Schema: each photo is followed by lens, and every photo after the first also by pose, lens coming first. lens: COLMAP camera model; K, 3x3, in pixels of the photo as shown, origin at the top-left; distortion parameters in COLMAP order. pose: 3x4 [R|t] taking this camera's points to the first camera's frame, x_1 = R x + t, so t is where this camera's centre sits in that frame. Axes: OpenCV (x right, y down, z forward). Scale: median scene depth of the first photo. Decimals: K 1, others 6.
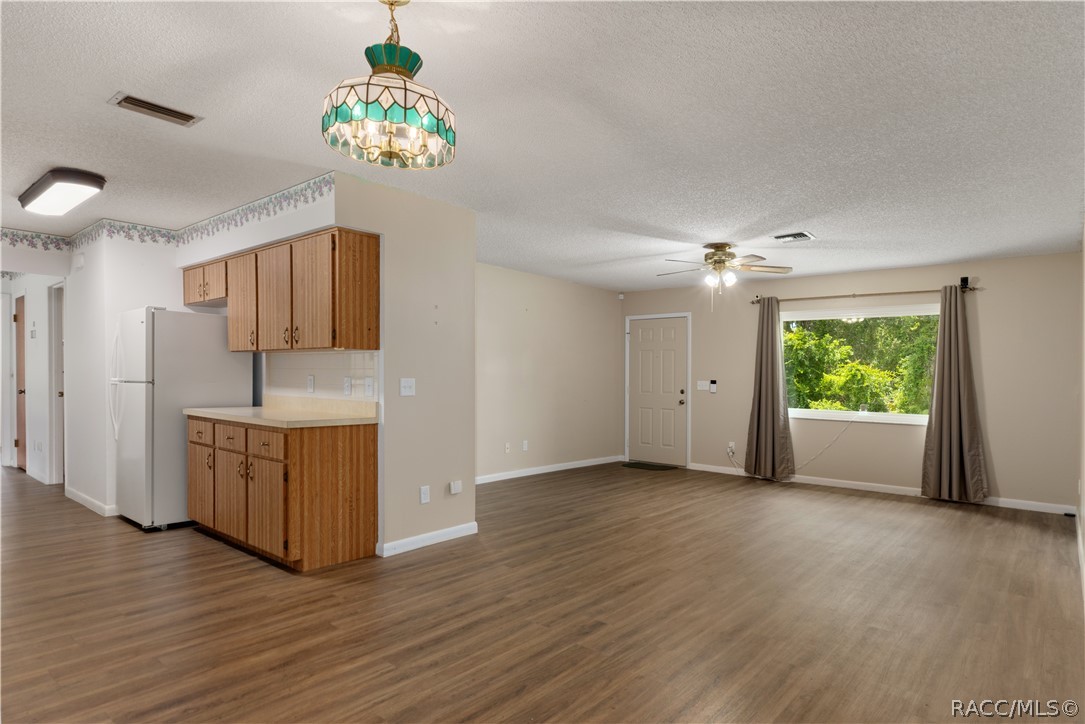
lens RADIAL K [[615.0, 0, 540.7], [0, 615.0, 381.9], [0, 0, 1]] dist [0.001662, 0.000674]
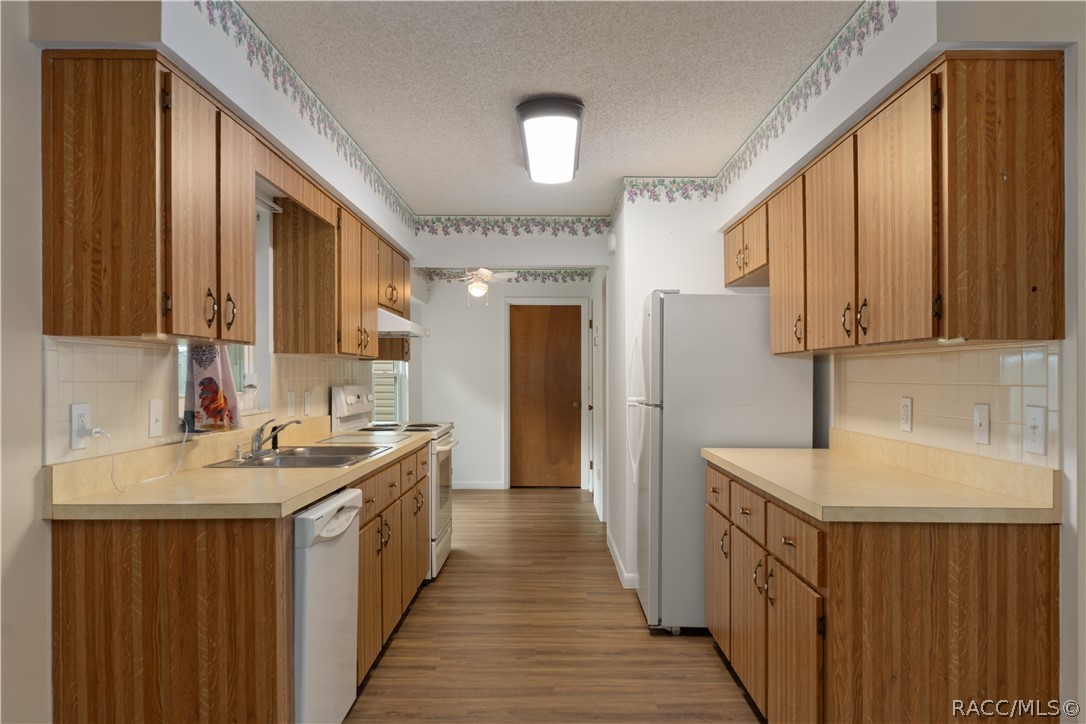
lens RADIAL K [[763.4, 0, 542.0], [0, 763.4, 382.4], [0, 0, 1]] dist [-0.005017, 0.001495]
pose [[0.644011, -0.003359, -0.765009, -0.105888], [-0.004375, 0.999958, -0.008073, -0.019126], [0.765004, 0.008546, 0.643969, 0.439079]]
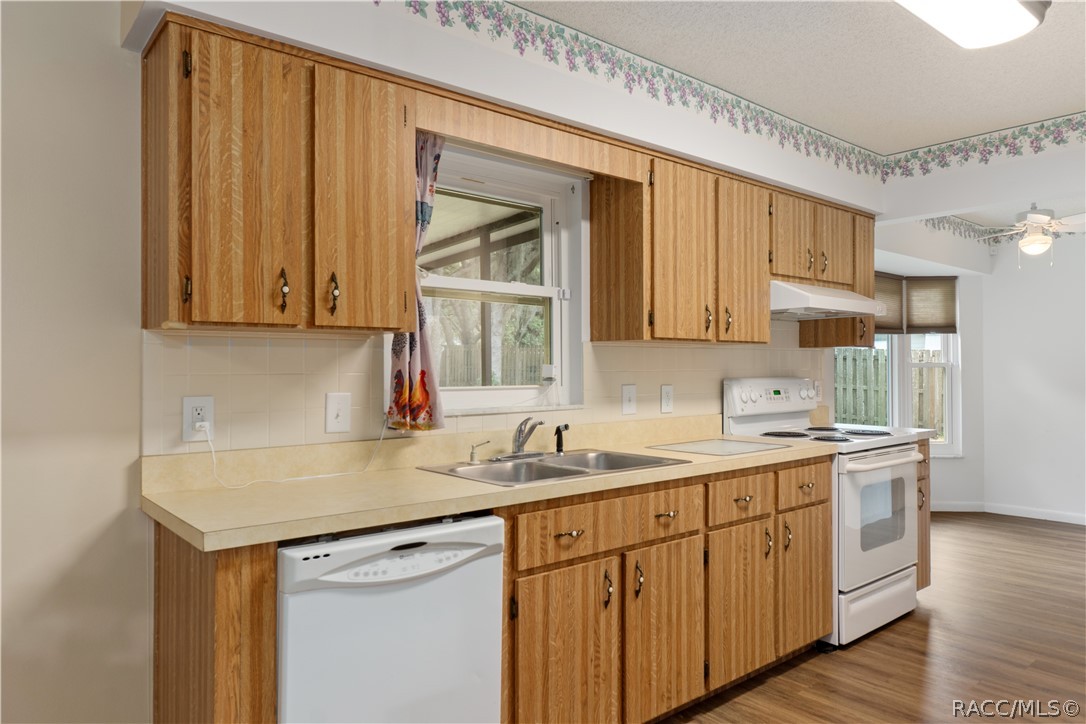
lens RADIAL K [[710.2, 0, 543.0], [0, 710.2, 366.5], [0, 0, 1]] dist [-0.002980, 0.001088]
pose [[-0.159019, -0.012074, -0.987202, -0.270669], [-0.010616, 0.999888, -0.010519, -0.025482], [0.987218, 0.008808, -0.159130, 0.855115]]
